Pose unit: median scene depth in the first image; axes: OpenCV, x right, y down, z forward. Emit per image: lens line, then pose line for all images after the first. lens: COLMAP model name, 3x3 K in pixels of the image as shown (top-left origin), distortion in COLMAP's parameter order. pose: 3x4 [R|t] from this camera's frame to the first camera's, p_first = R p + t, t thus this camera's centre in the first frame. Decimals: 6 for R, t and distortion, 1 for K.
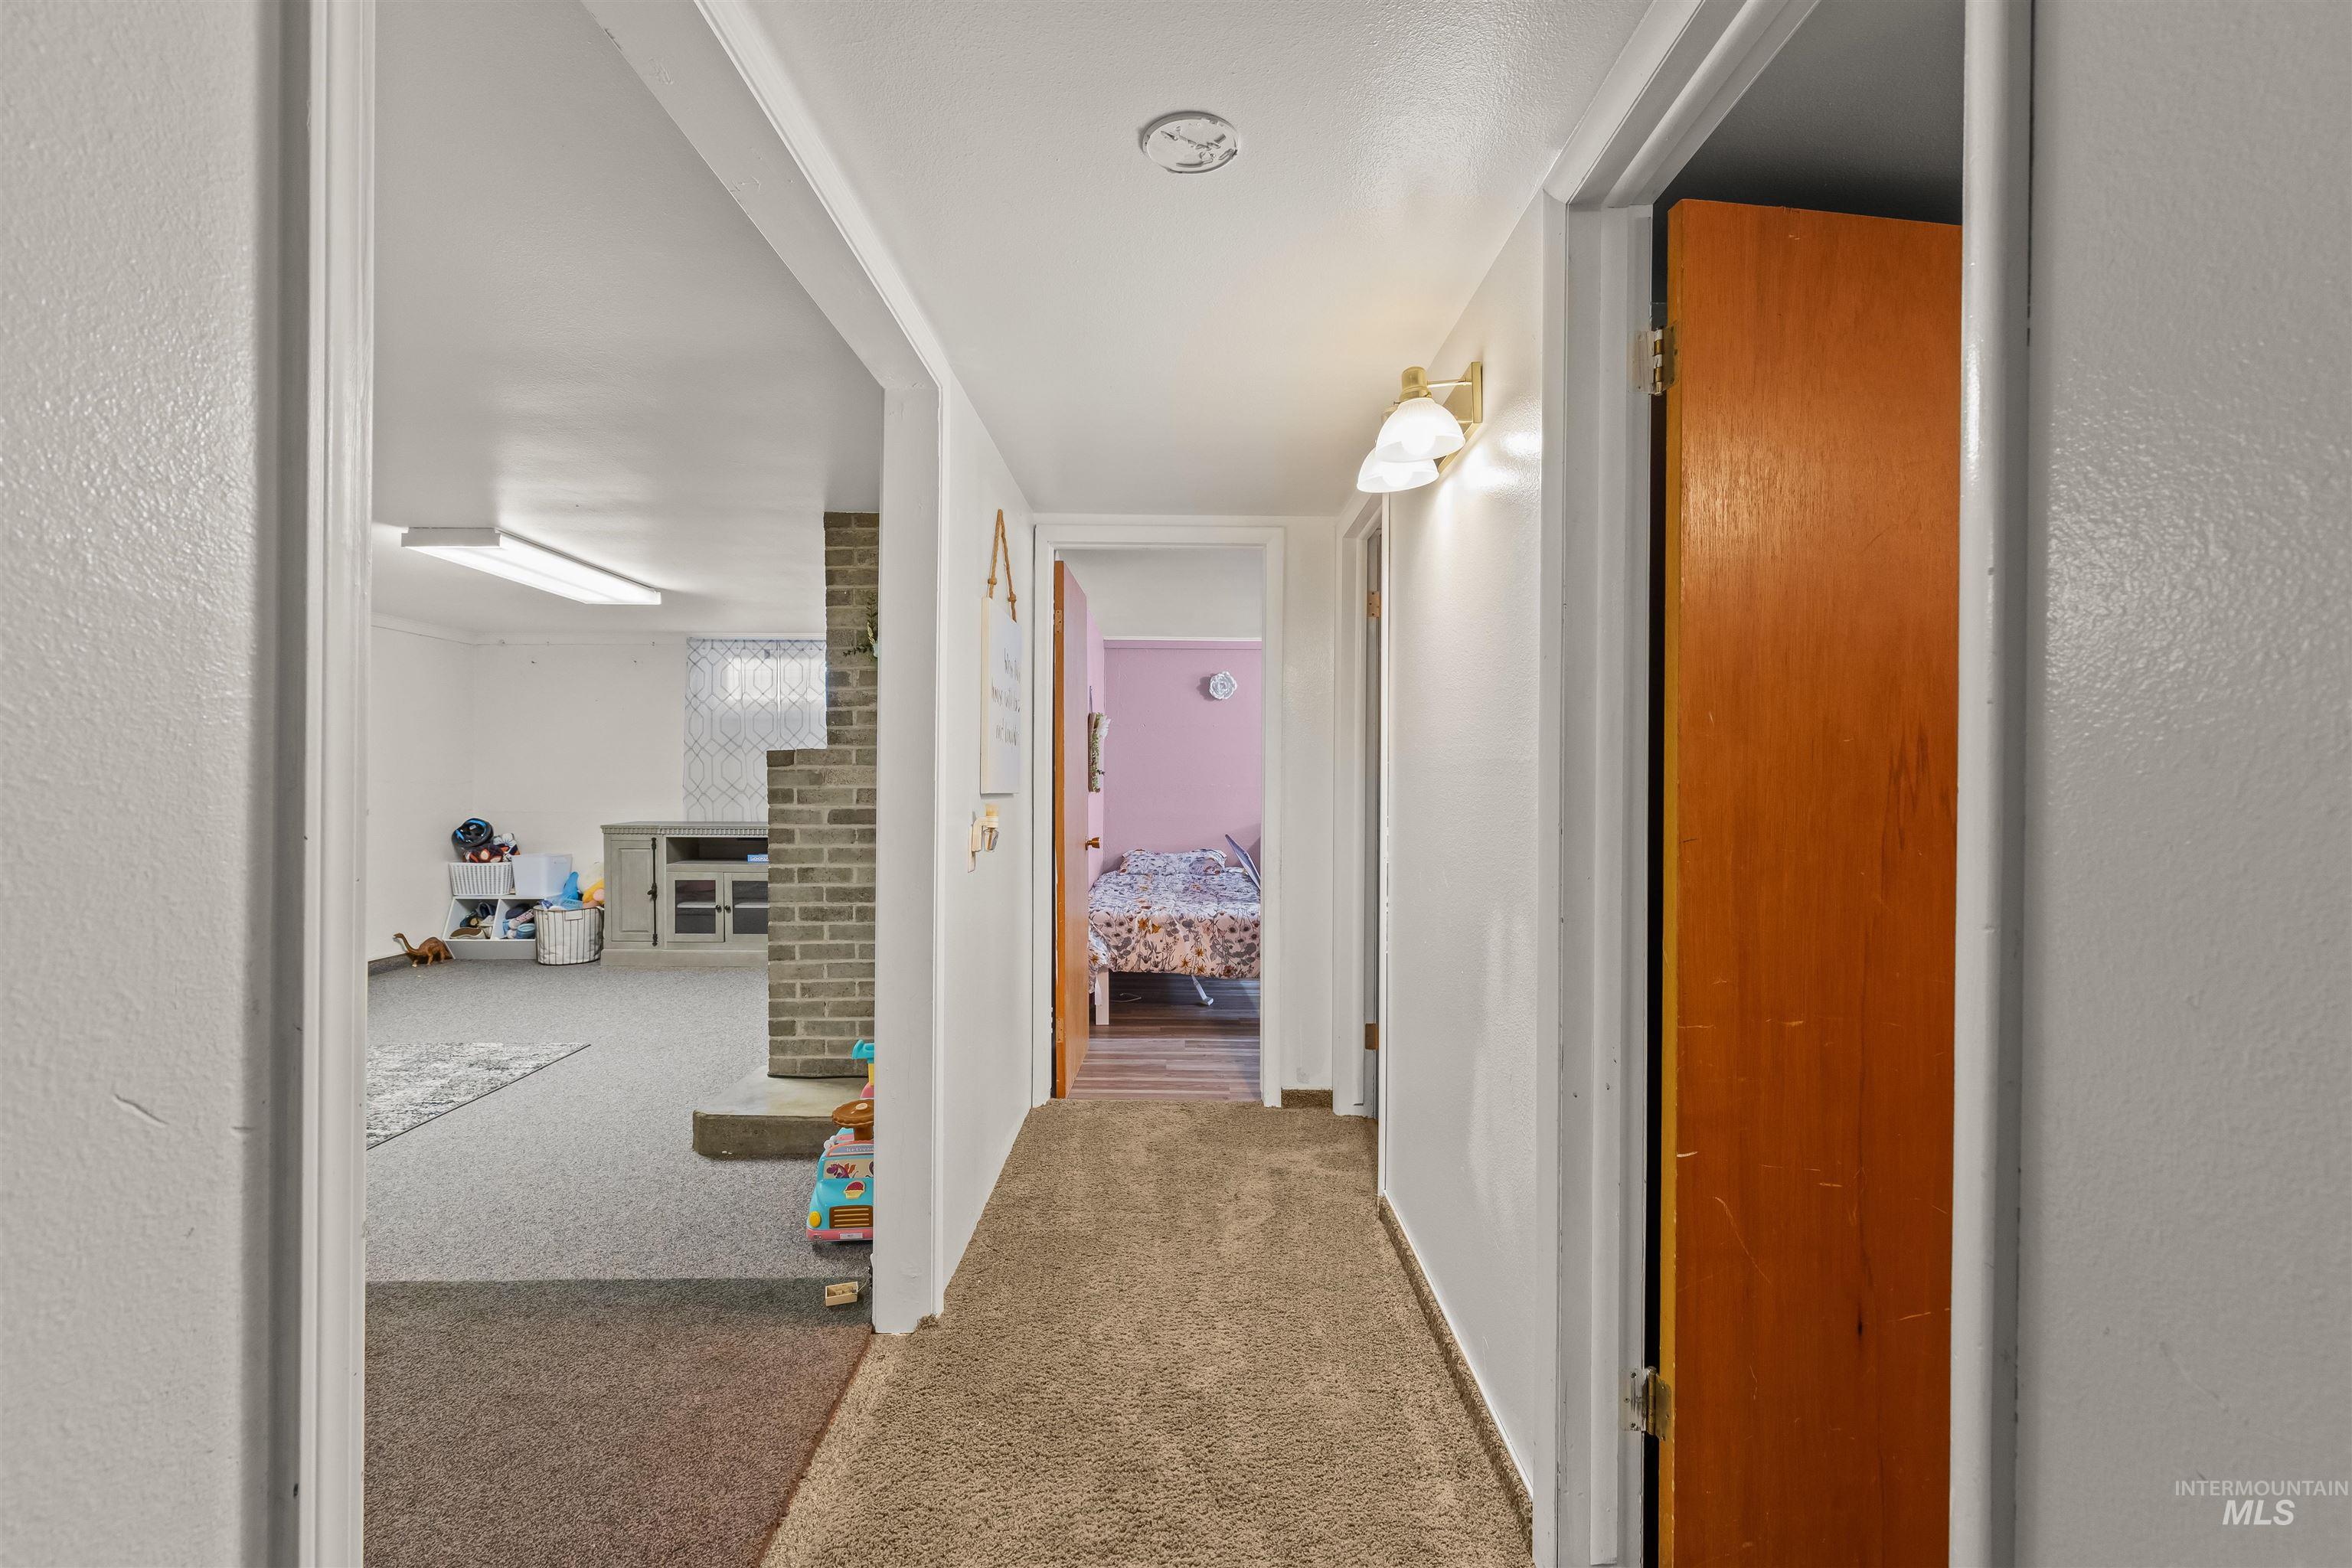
lens RADIAL K [[1054.8, 0, 1179.5], [0, 1054.8, 780.5], [0, 0, 1]] dist [0.002242, -0.002046]
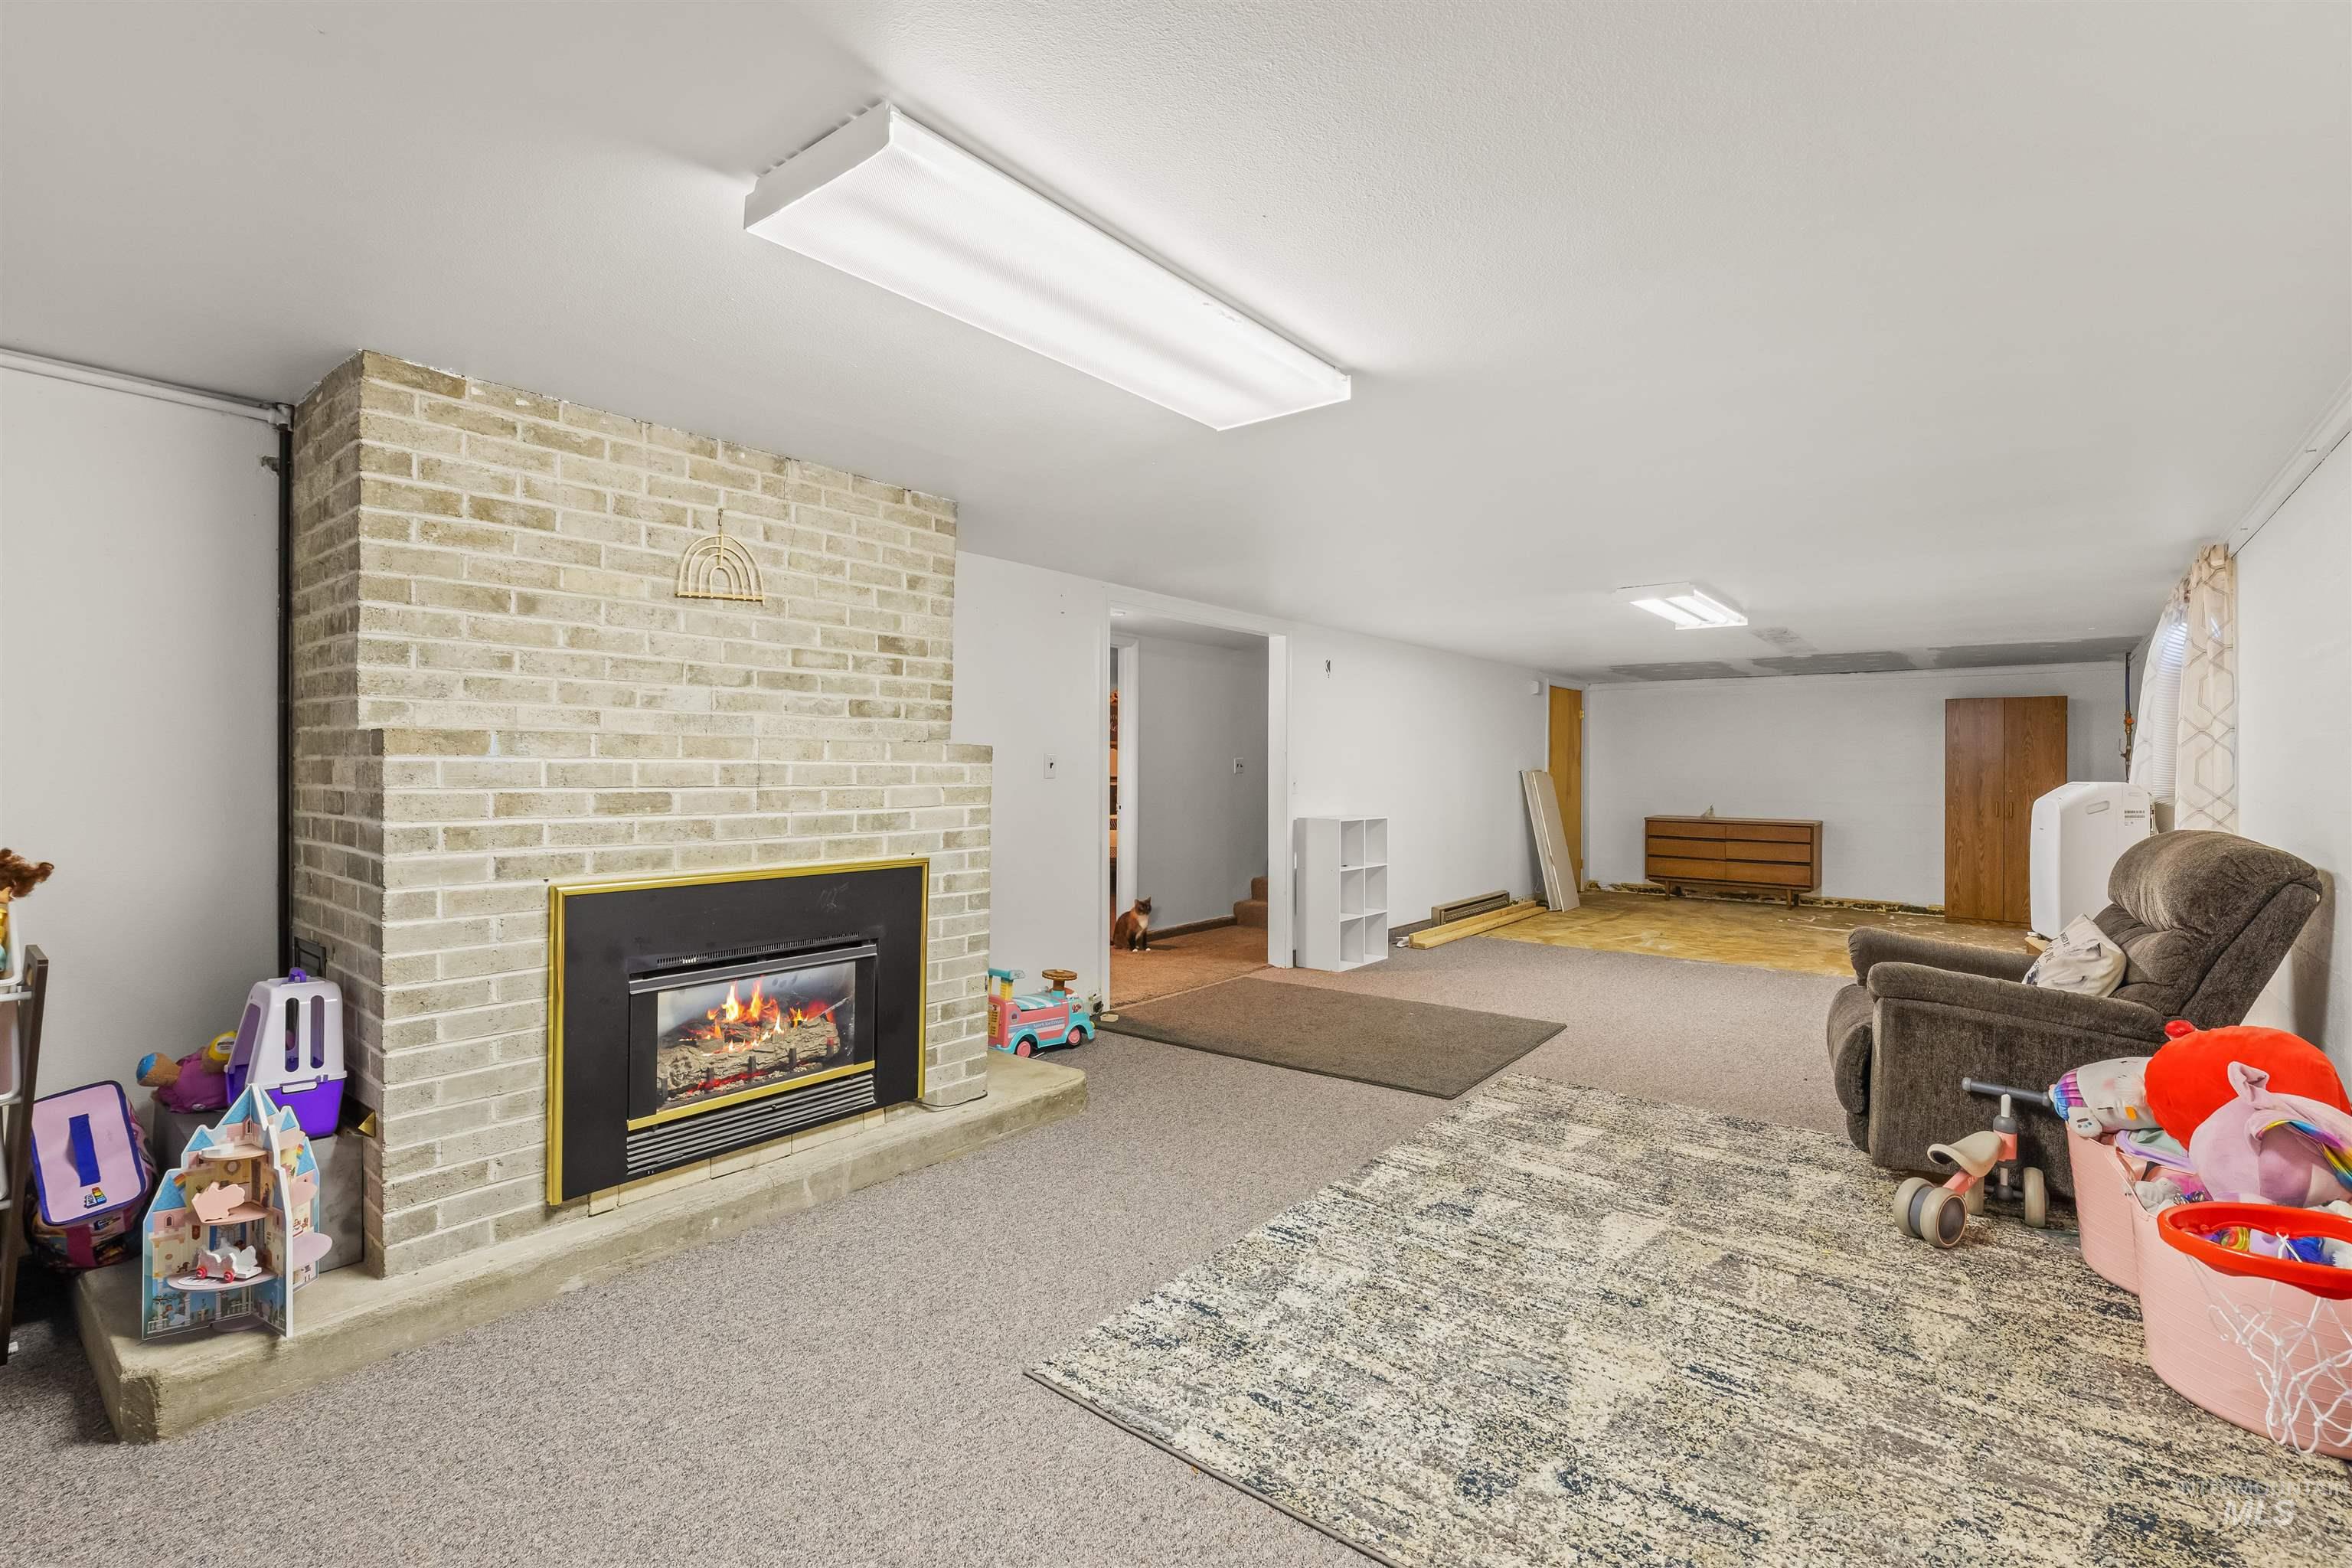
lens RADIAL K [[1054.8, 0, 1179.4], [0, 1054.8, 772.5], [0, 0, 1]] dist [0.002242, -0.002046]
pose [[-0.781525, -0.011231, 0.623772, -1.019924], [-0.007029, 0.999933, 0.009197, -0.013777], [-0.623834, 0.002803, -0.781552, 1.502499]]
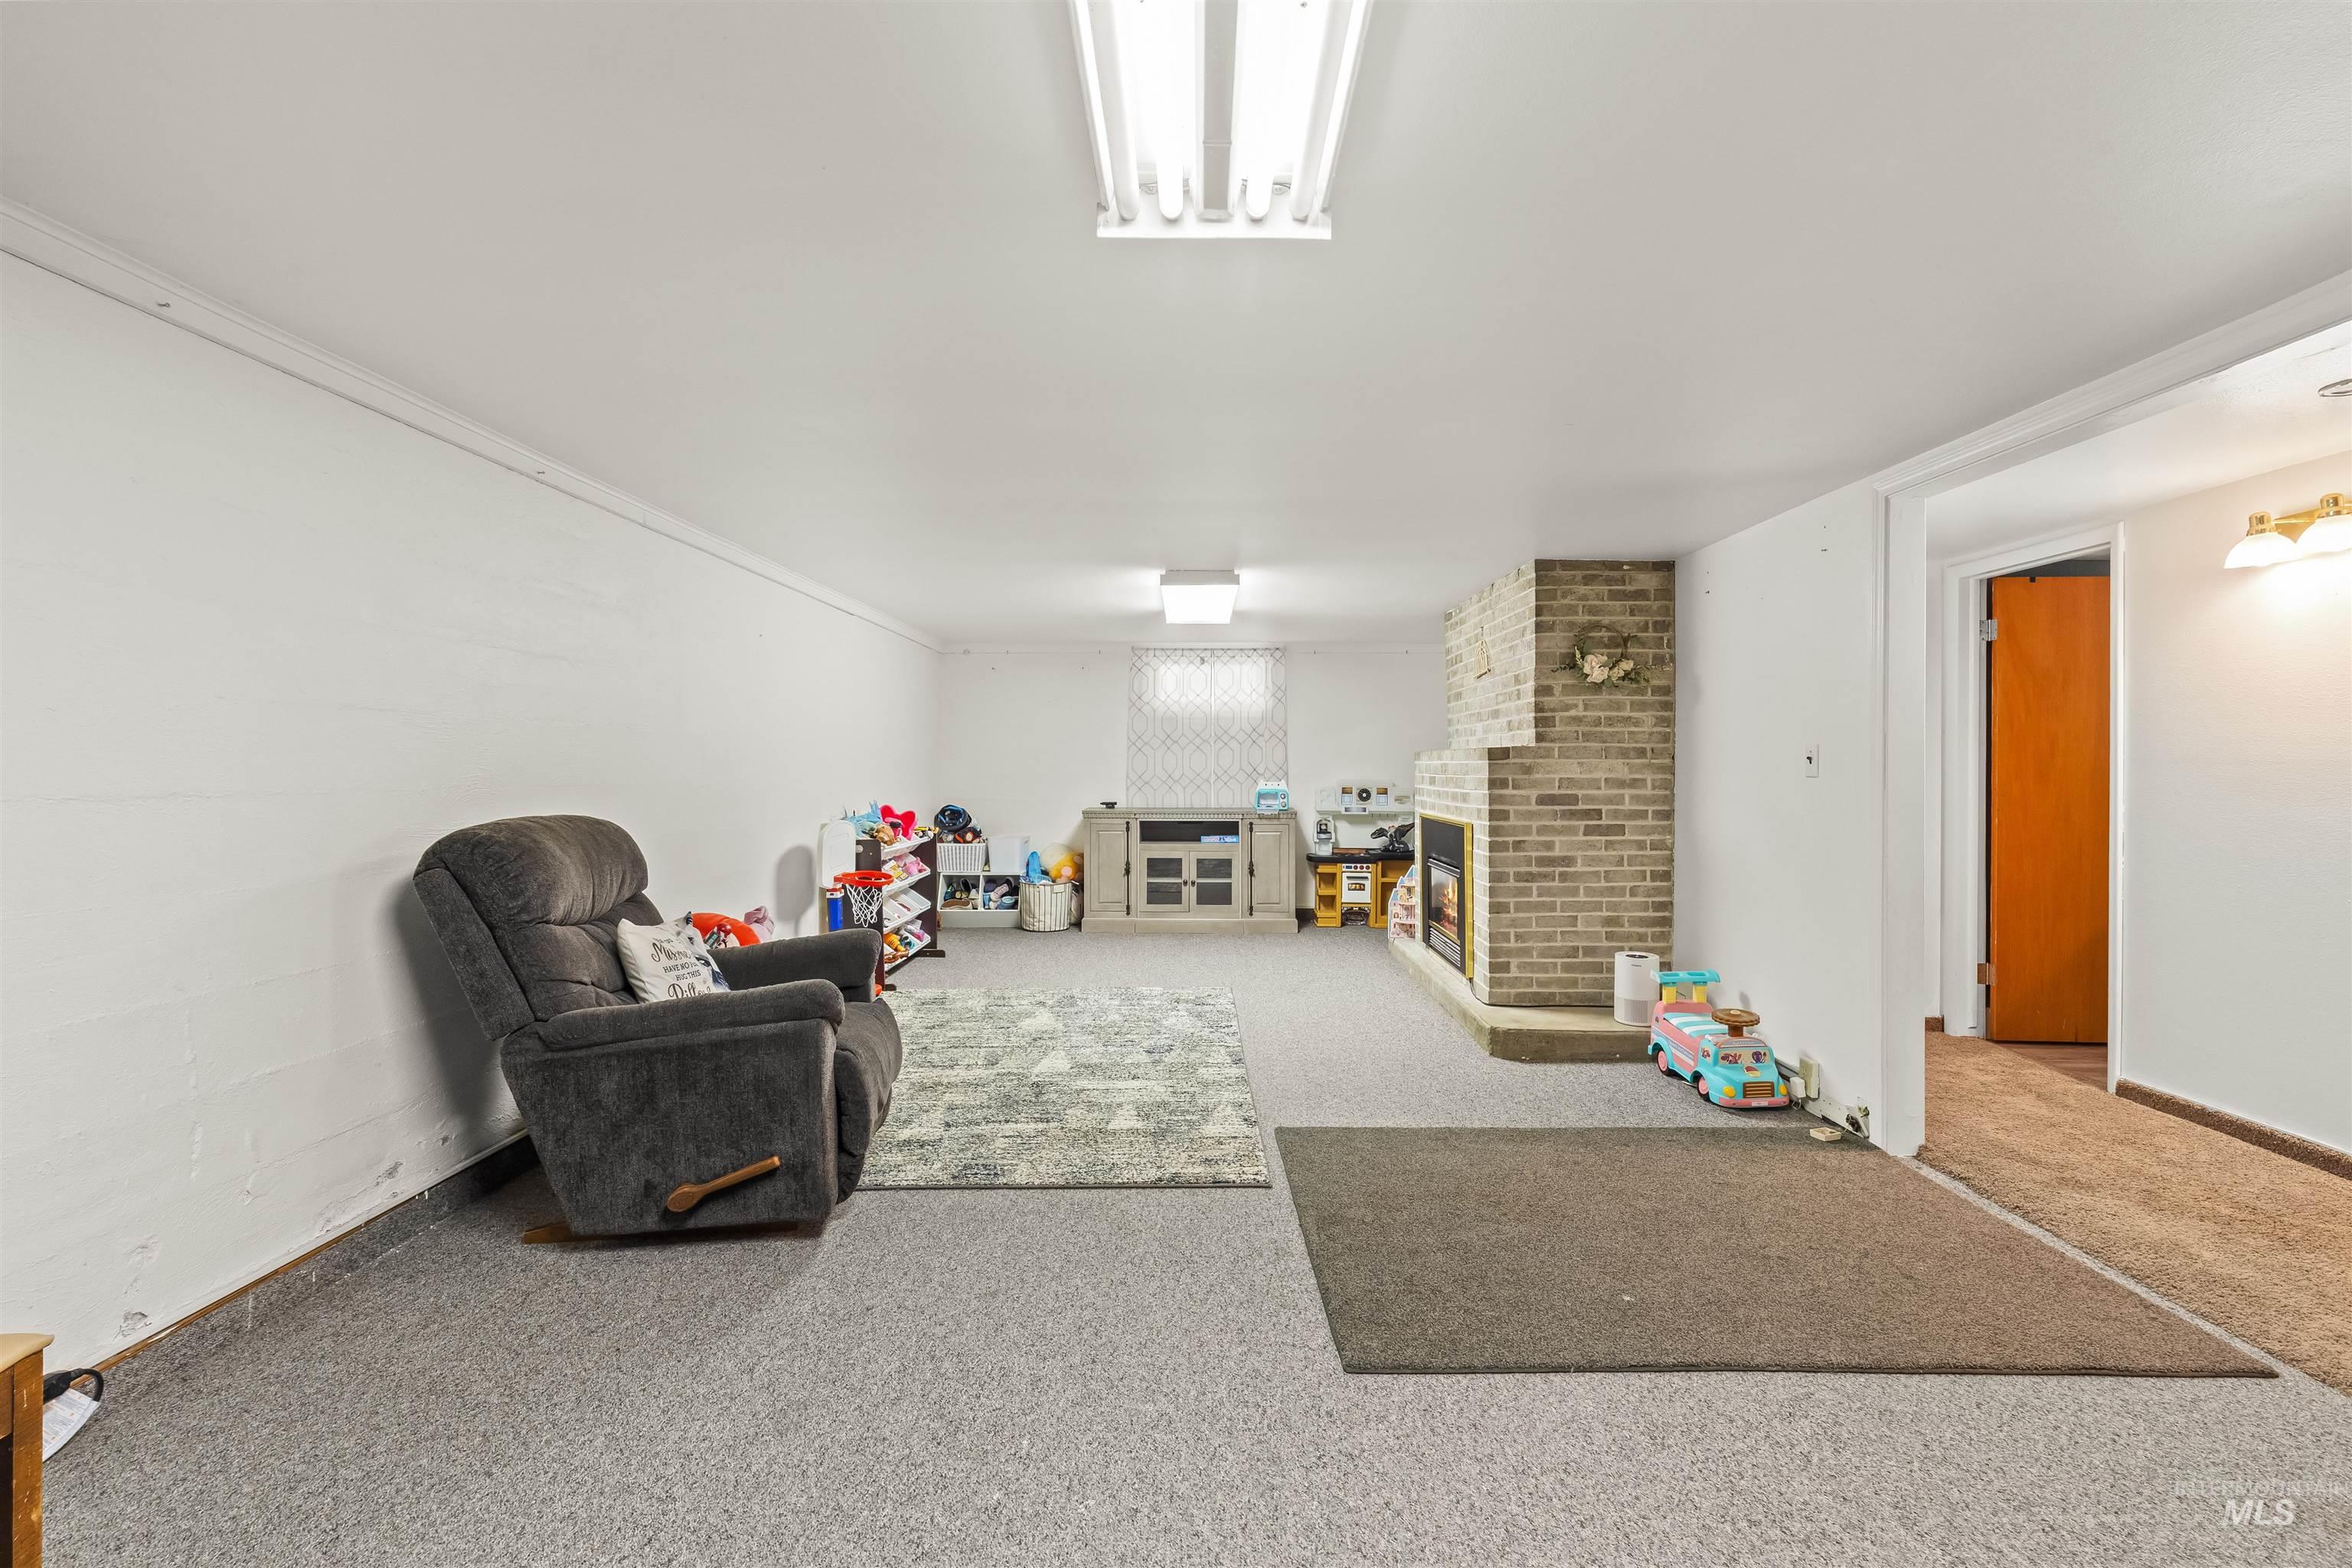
lens RADIAL K [[1054.8, 0, 1191.2], [0, 1054.8, 770.5], [0, 0, 1]] dist [0.002242, -0.002046]
pose [[0.999959, -0.001791, -0.008834, -0.679497], [0.001783, 0.999998, -0.000831, -0.000457], [0.008836, 0.000815, 0.999961, -0.247279]]
